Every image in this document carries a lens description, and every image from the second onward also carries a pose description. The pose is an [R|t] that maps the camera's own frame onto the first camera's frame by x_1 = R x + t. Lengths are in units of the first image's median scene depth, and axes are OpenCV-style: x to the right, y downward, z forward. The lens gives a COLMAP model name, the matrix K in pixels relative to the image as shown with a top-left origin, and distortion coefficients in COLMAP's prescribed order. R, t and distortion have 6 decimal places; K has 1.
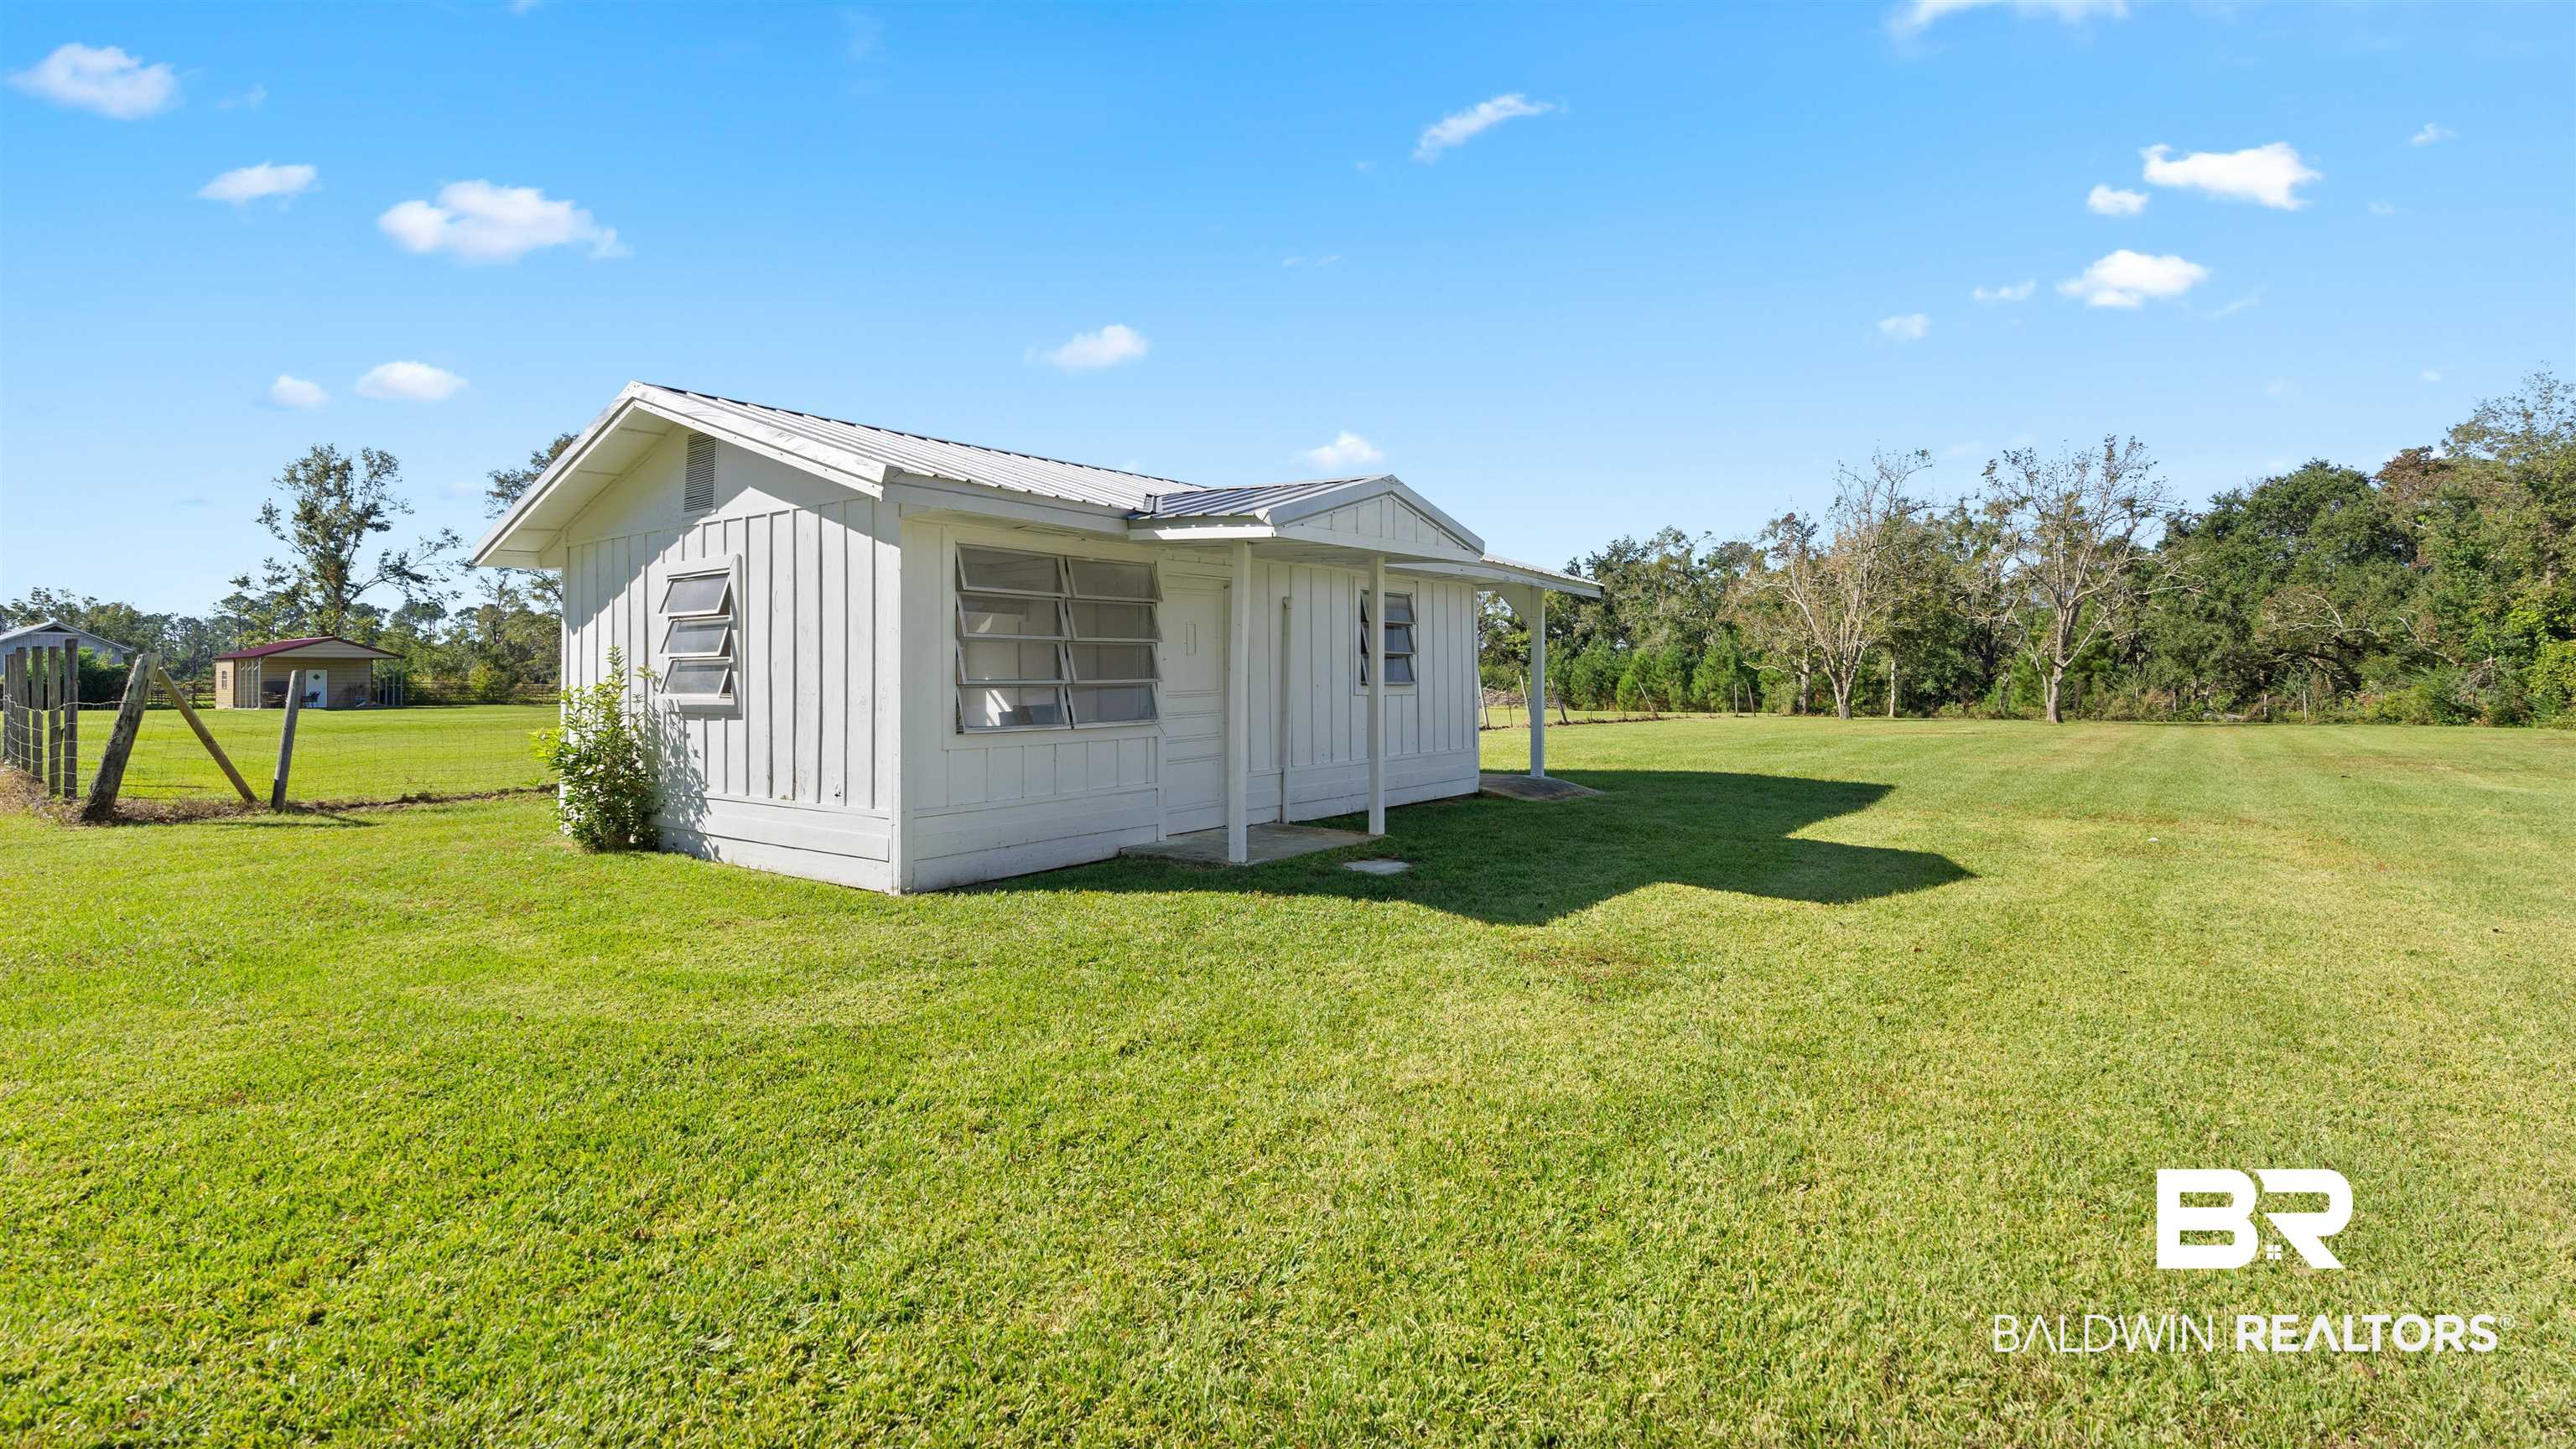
lens RADIAL K [[1160.4, 0, 1279.0], [0, 1160.4, 666.0], [0, 0, 1]] dist [-0.009553, 0.003181]
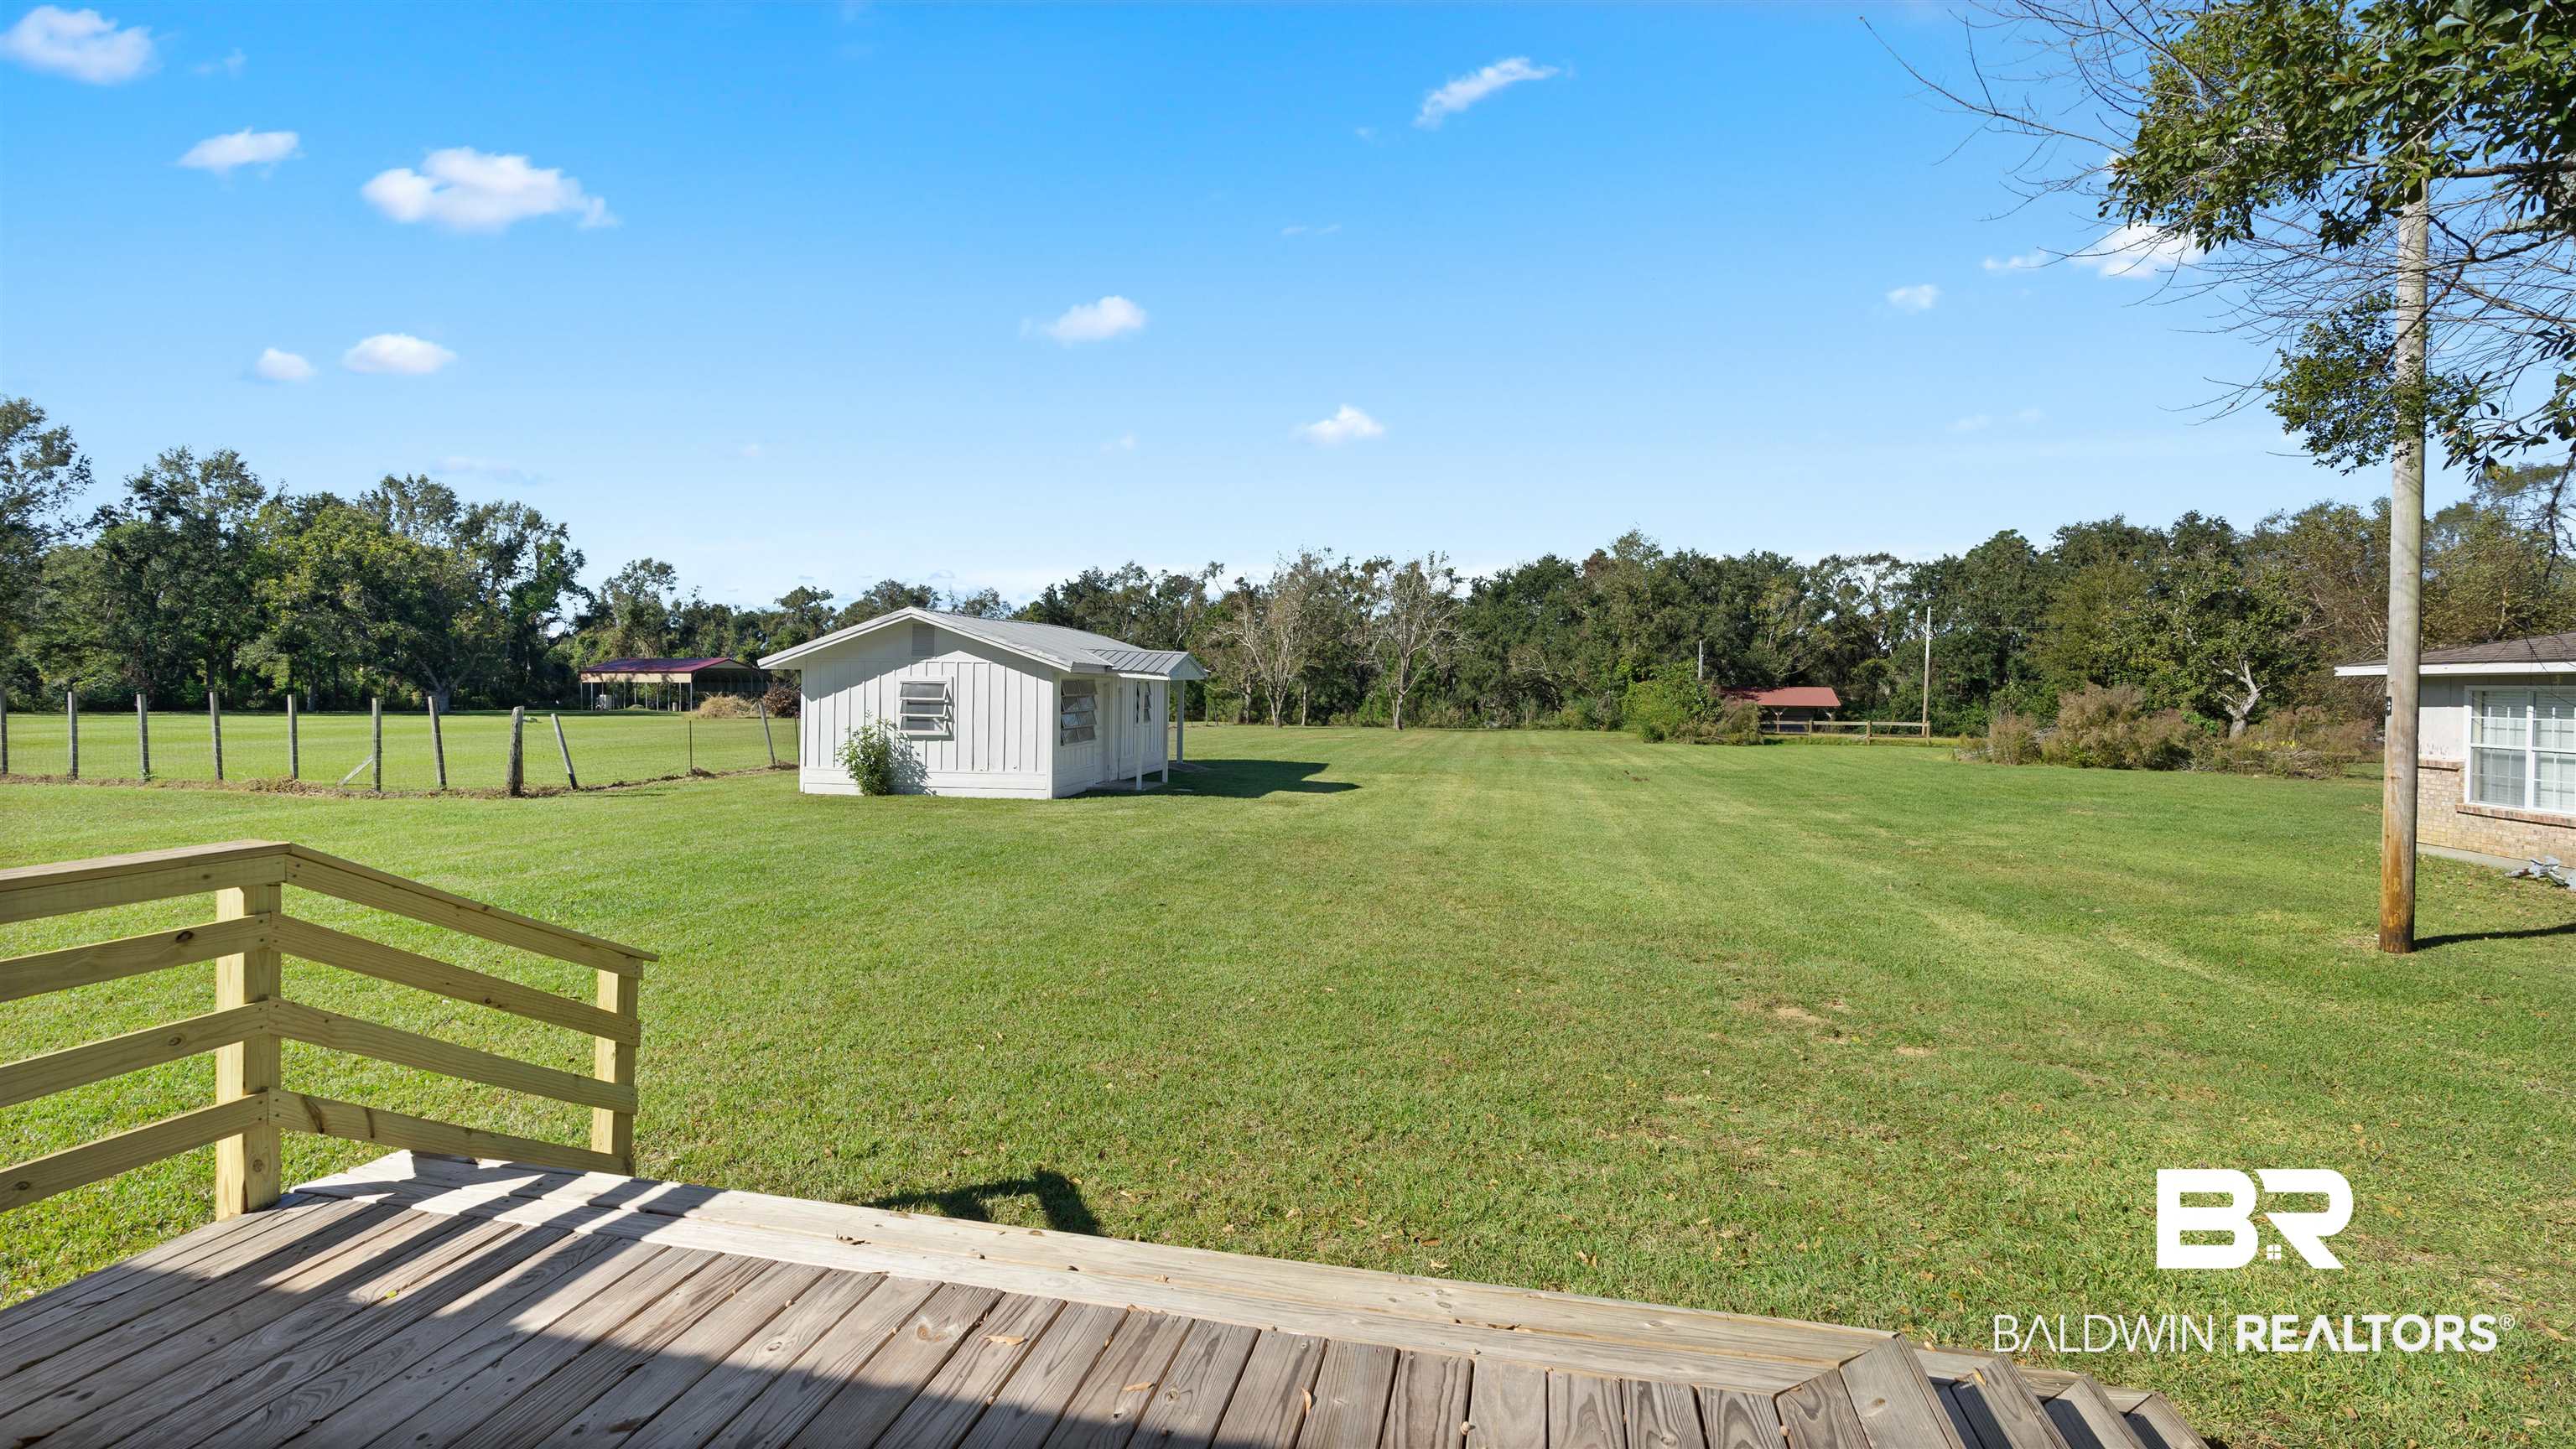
lens RADIAL K [[1160.4, 0, 1287.6], [0, 1160.4, 702.0], [0, 0, 1]] dist [-0.009553, 0.003181]
pose [[0.883286, 0.005237, 0.468806, -0.167023], [-0.018259, 0.999563, 0.023237, -0.018616], [-0.468479, -0.029085, 0.882996, -0.266369]]
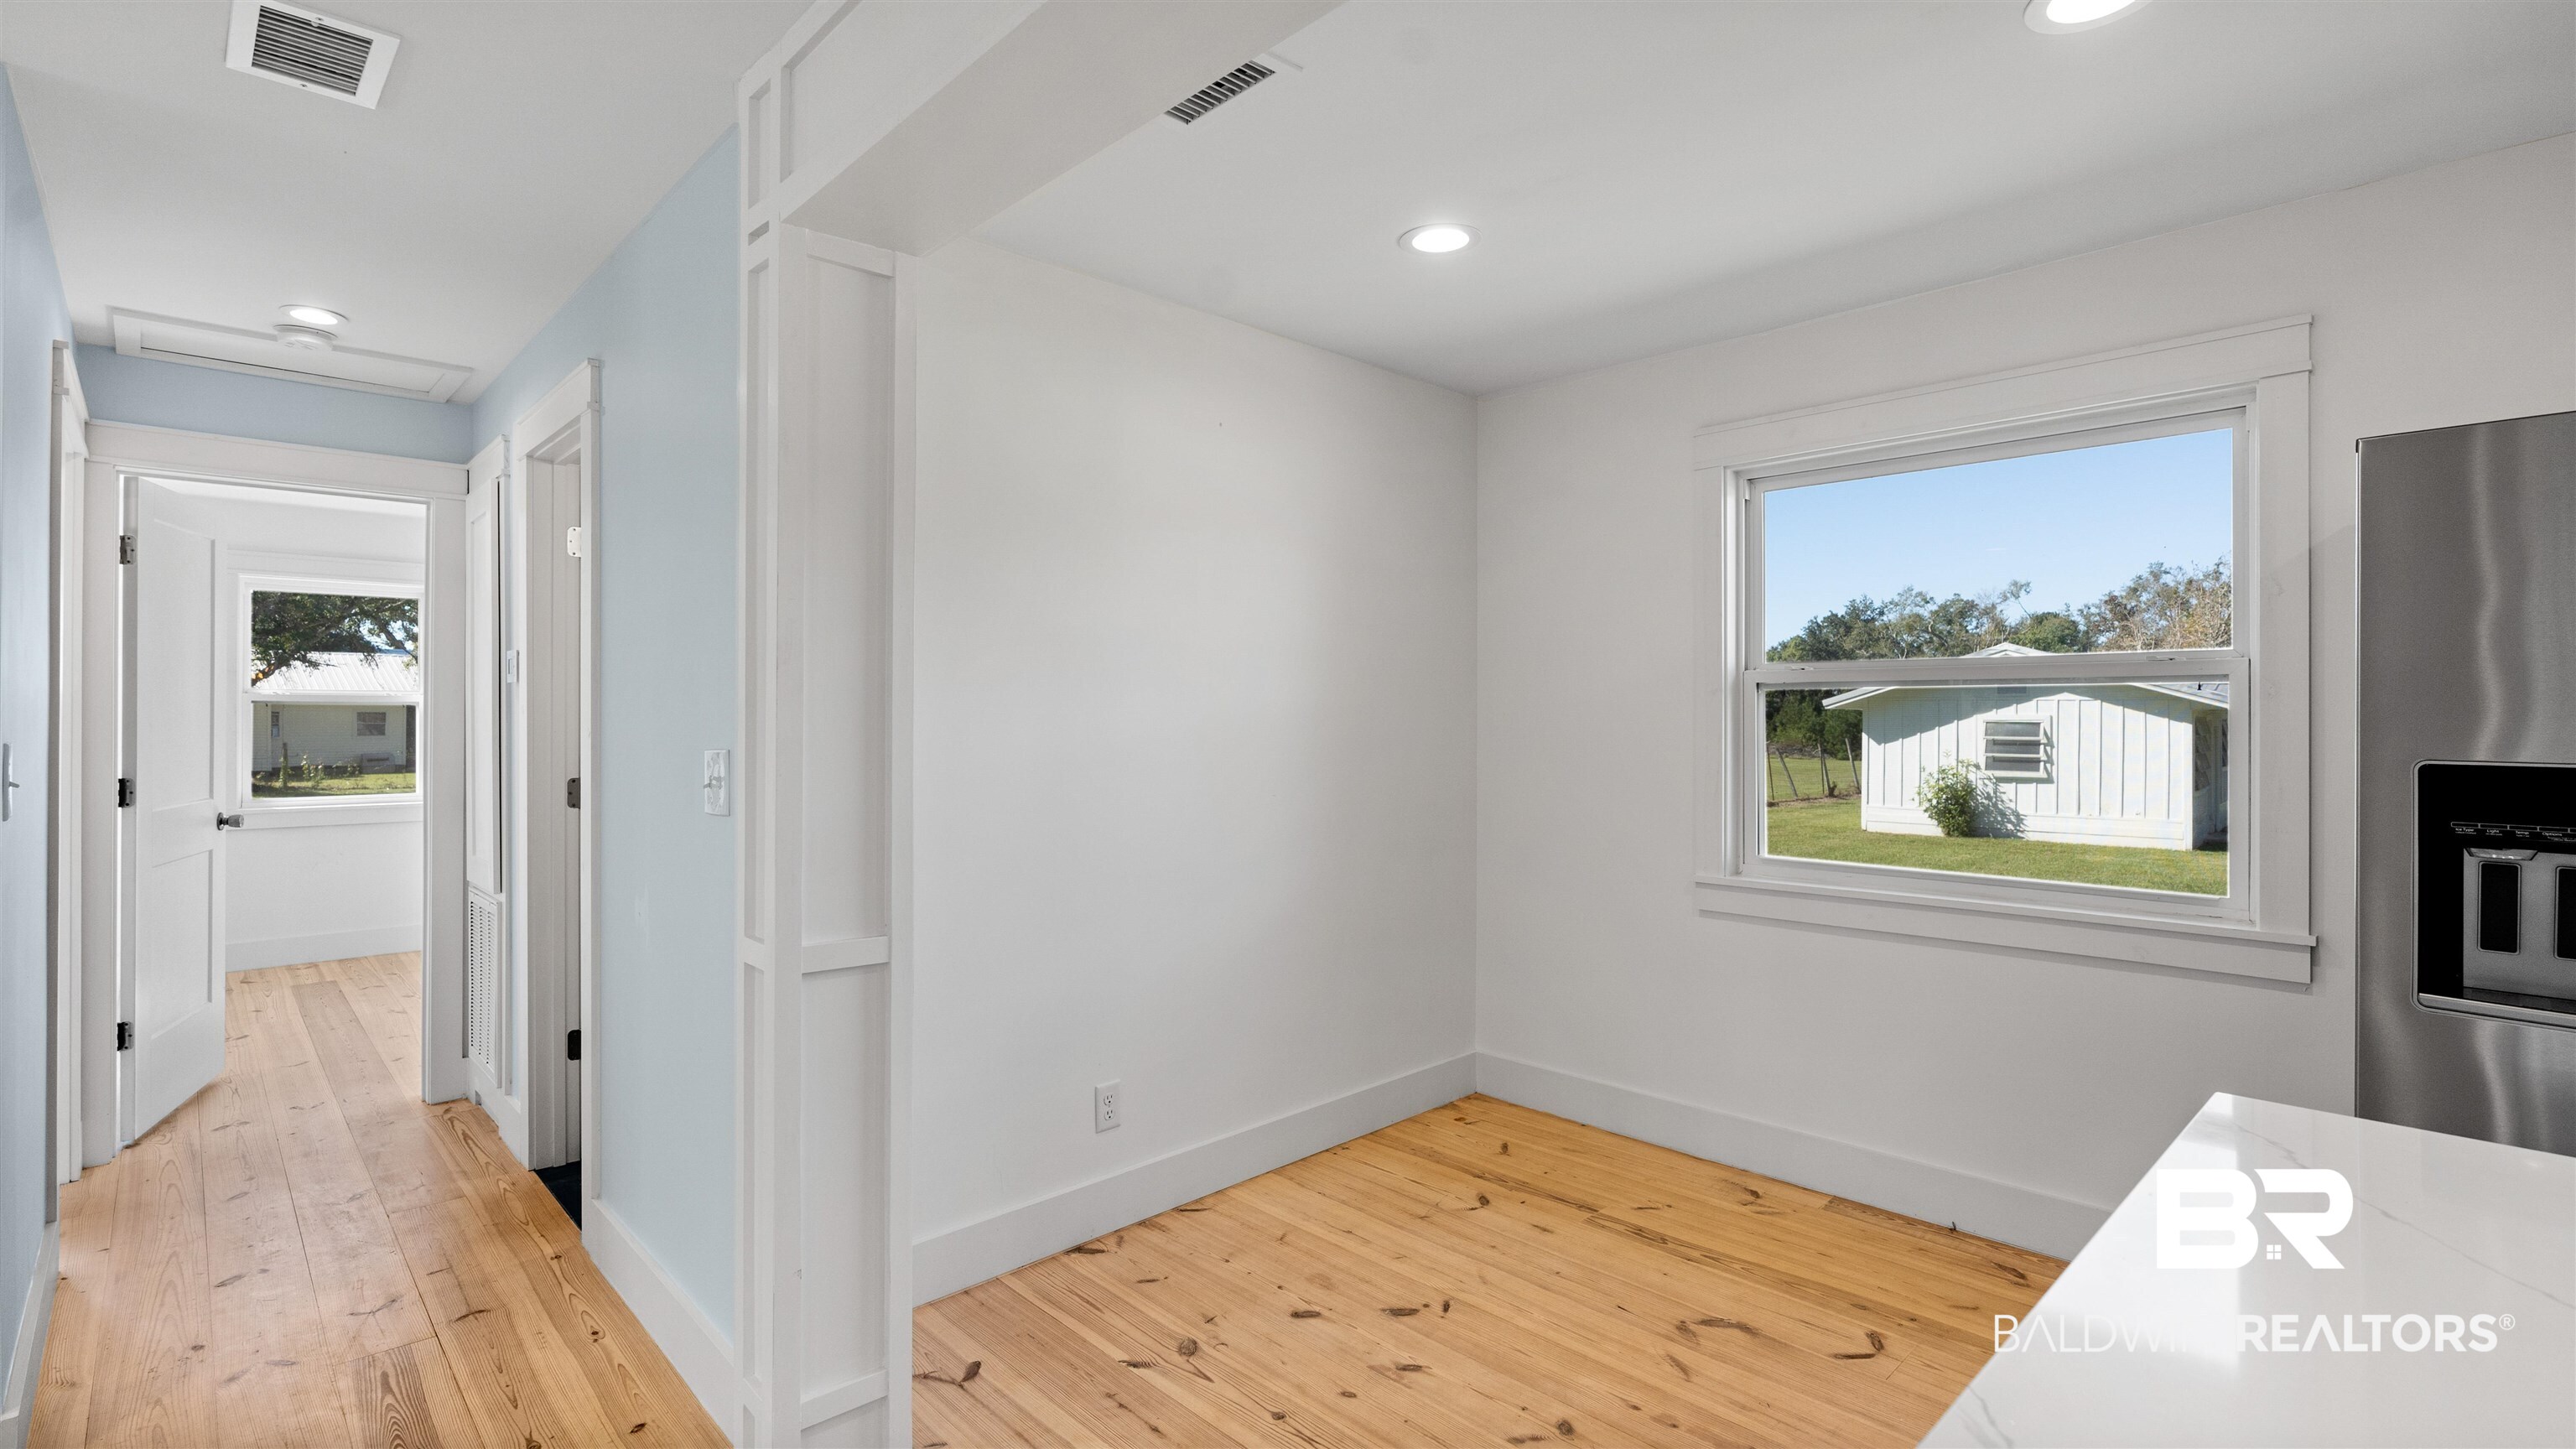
lens RADIAL K [[1160.4, 0, 1276.6], [0, 1160.4, 715.4], [0, 0, 1]] dist [-0.009553, 0.003181]
pose [[0.995093, 0.003894, -0.098864, -0.303440], [-0.003270, 0.999974, 0.006466, -0.017558], [0.098887, -0.006111, 0.995080, -0.258796]]
